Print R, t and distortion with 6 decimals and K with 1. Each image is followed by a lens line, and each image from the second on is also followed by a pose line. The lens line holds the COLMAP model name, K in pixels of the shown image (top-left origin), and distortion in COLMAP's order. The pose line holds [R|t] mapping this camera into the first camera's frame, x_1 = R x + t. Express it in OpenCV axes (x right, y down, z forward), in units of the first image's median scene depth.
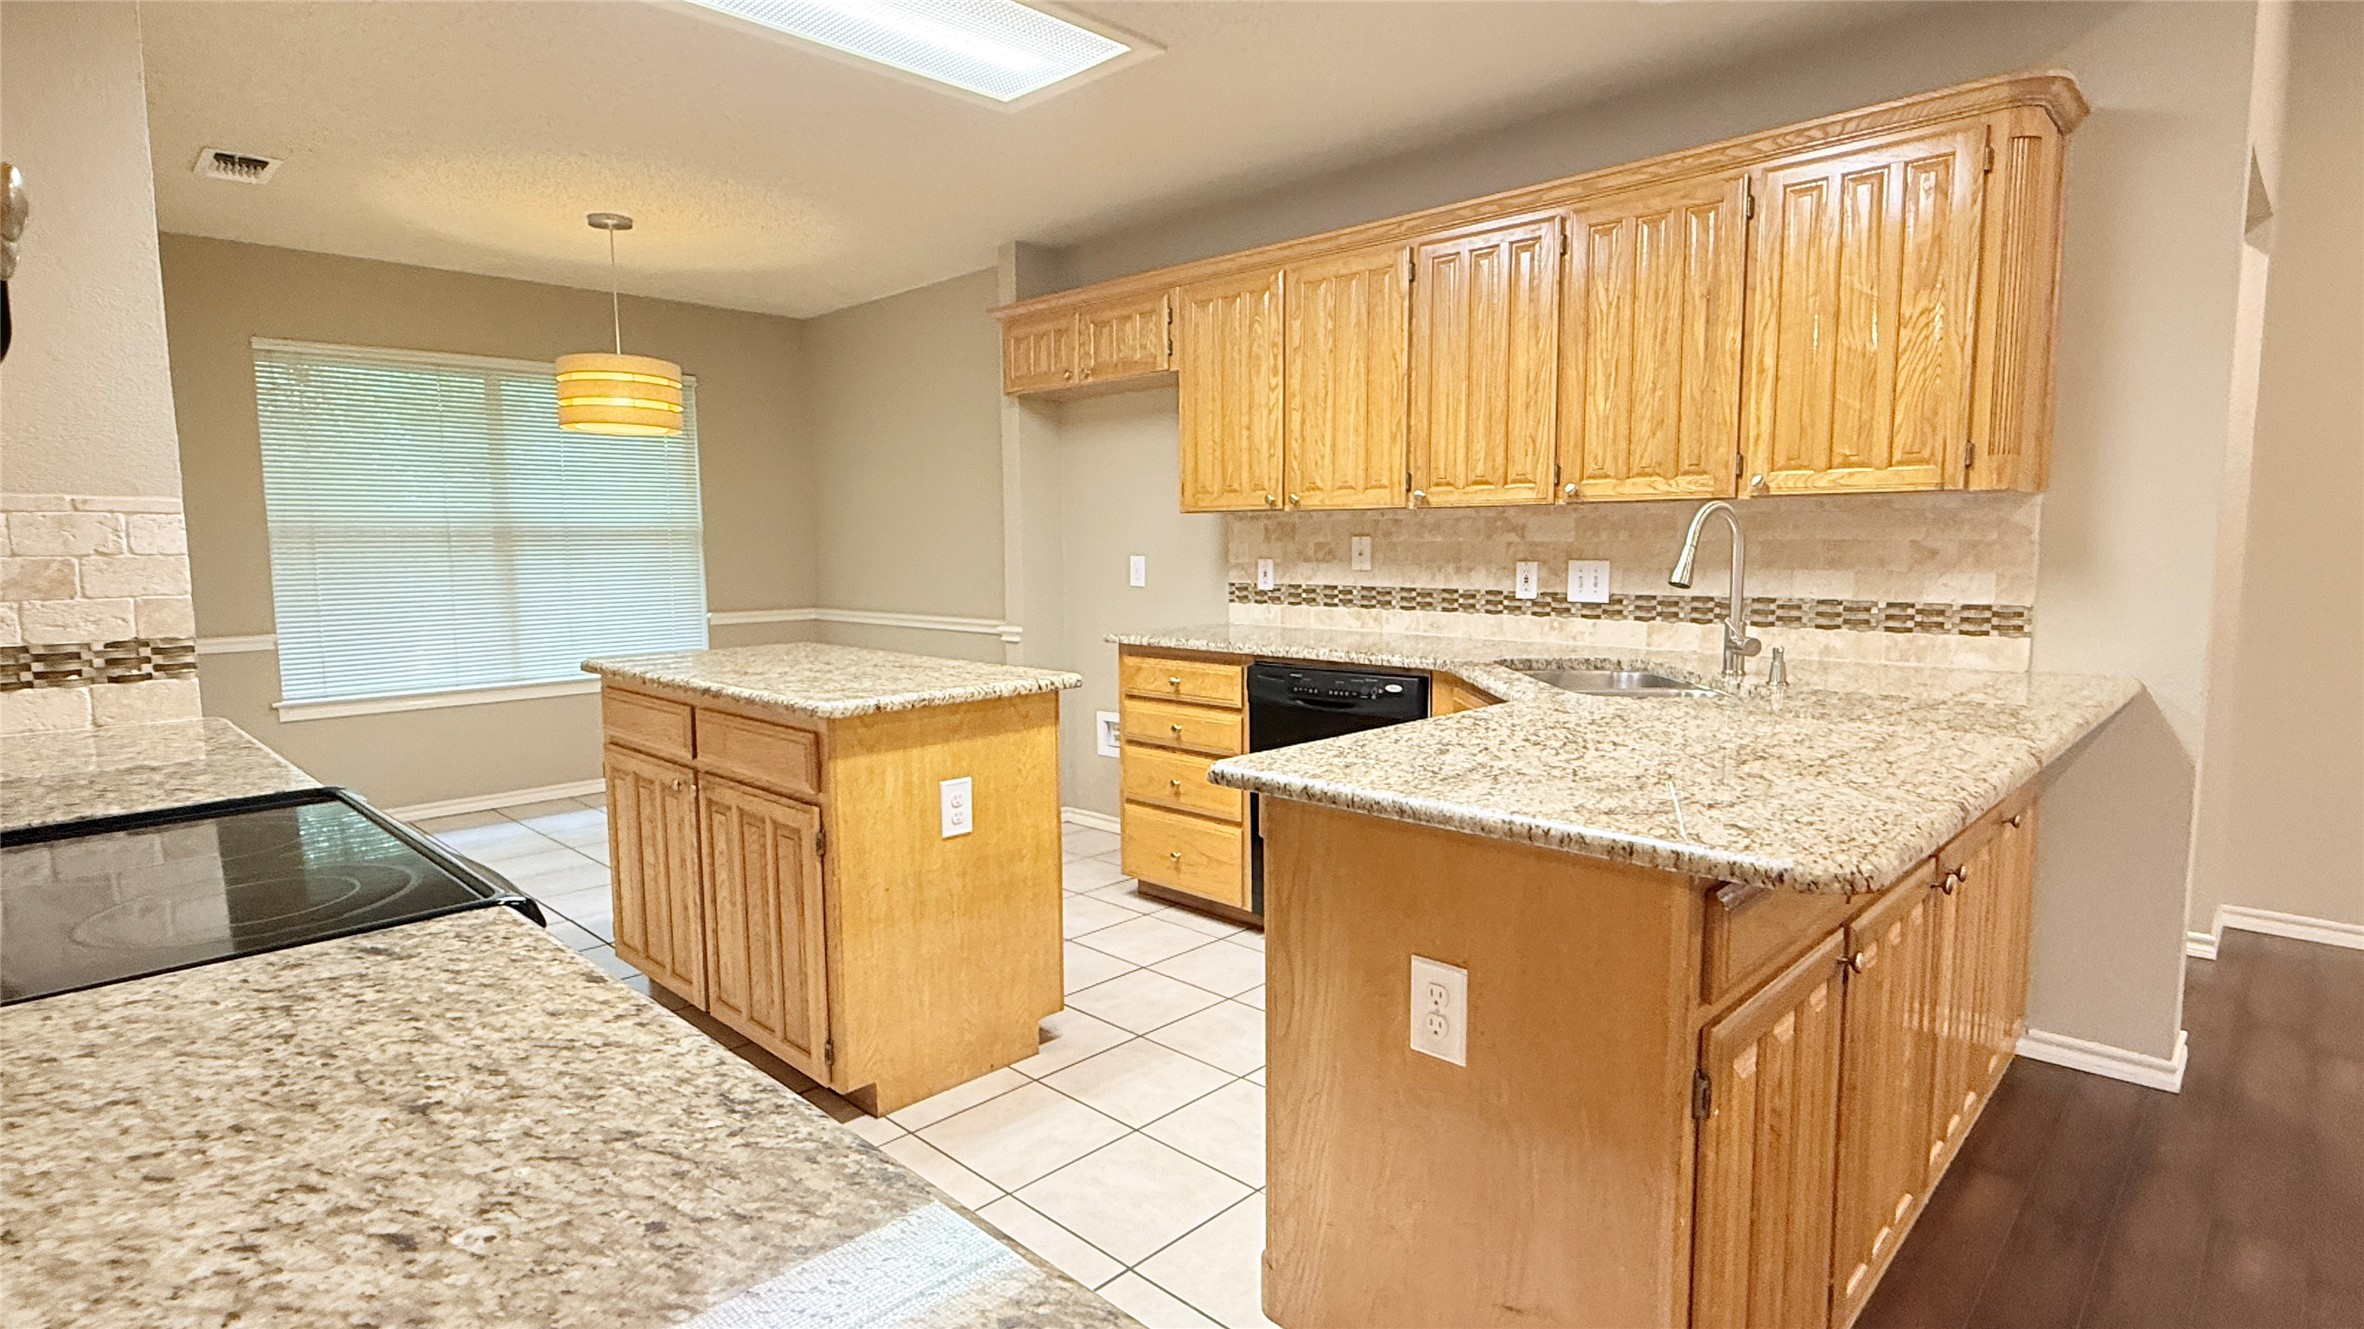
lens RADIAL K [[1189.1, 0, 1179.6], [0, 1189.1, 656.4], [0, 0, 1]] dist [0.000329, -0.000201]
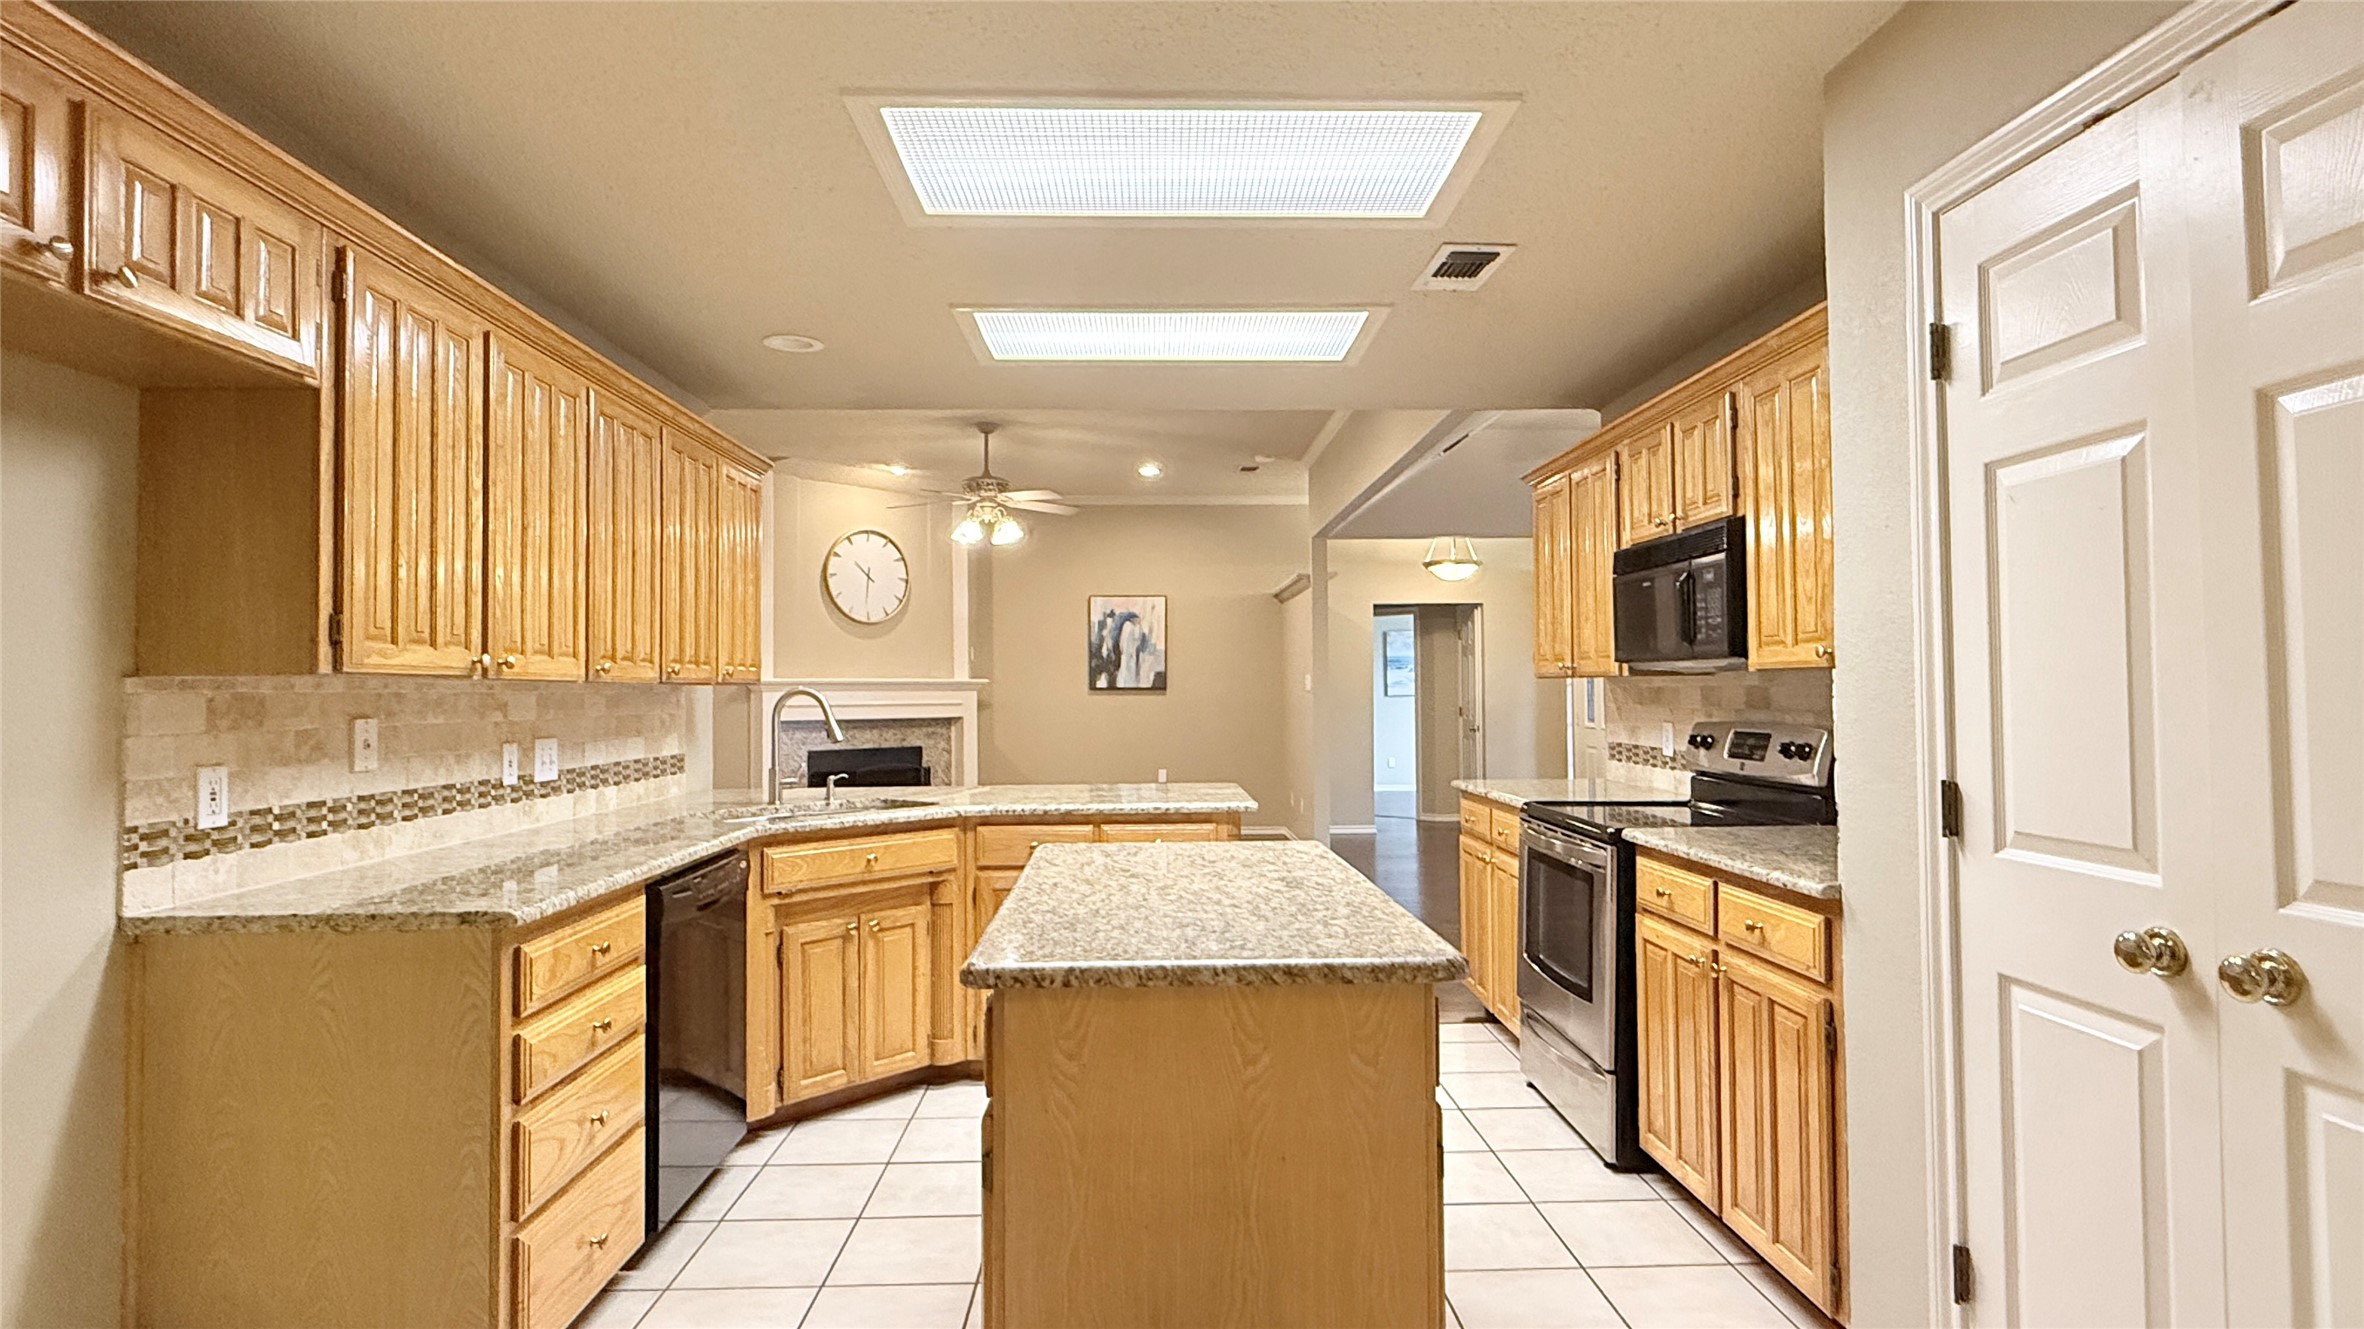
lens RADIAL K [[1189.1, 0, 1181.2], [0, 1189.1, 666.0], [0, 0, 1]] dist [0.000329, -0.000201]
pose [[-0.726921, 0.033160, 0.685920, -0.615076], [0.087157, 0.995211, 0.044255, -0.118896], [-0.681167, 0.091952, -0.726330, 1.160696]]
